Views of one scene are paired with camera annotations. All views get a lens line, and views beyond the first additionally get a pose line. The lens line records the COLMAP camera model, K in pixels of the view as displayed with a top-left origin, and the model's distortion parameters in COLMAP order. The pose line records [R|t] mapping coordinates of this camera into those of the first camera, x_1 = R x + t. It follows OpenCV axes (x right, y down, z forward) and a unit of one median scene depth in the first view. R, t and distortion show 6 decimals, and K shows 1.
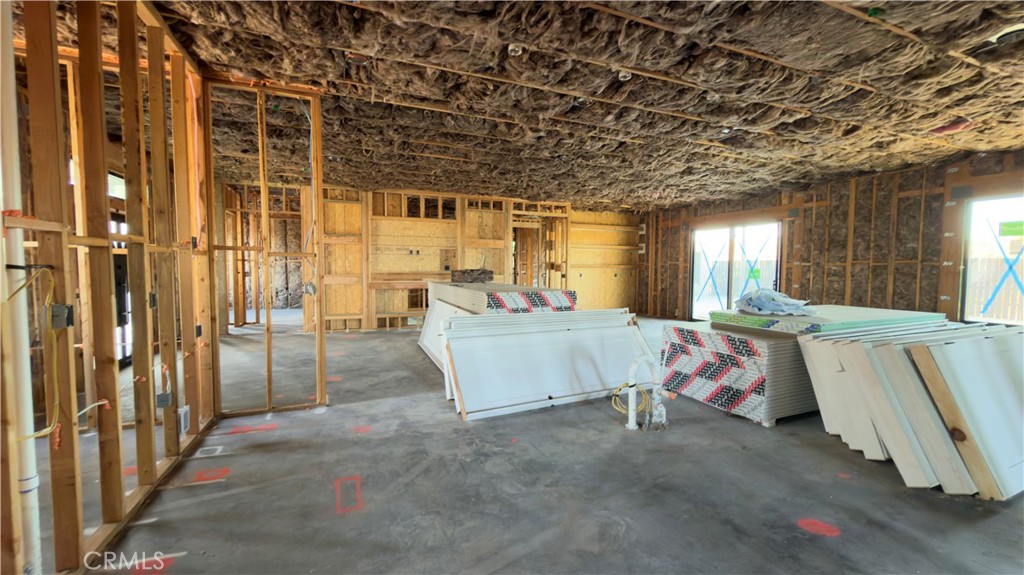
lens RADIAL K [[409.1, 0, 512.0], [0, 409.1, 287.5], [0, 0, 1]] dist [0.000639, -0.000527]
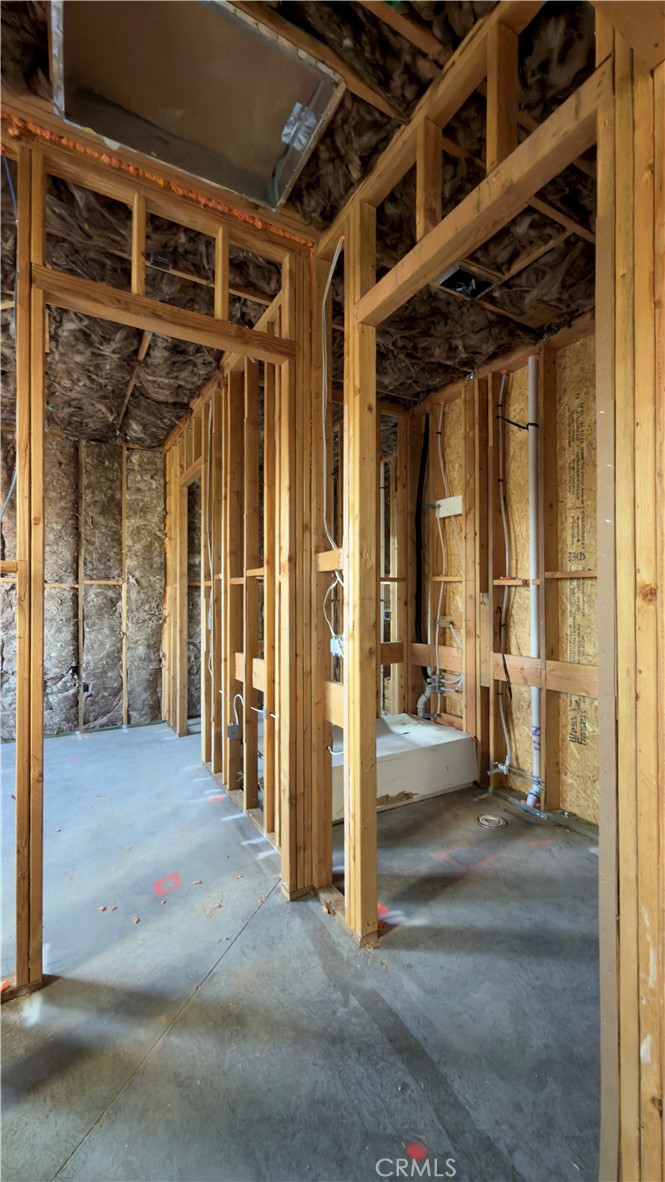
lens RADIAL K [[472.2, 0, 333.3], [0, 472.2, 593.6], [0, 0, 1]] dist [0.000639, -0.000527]
pose [[0.989916, -0.007730, 0.141442, -0.652386], [0.015504, 0.998424, -0.053945, -0.054459], [-0.140802, 0.055594, 0.988476, 0.978481]]
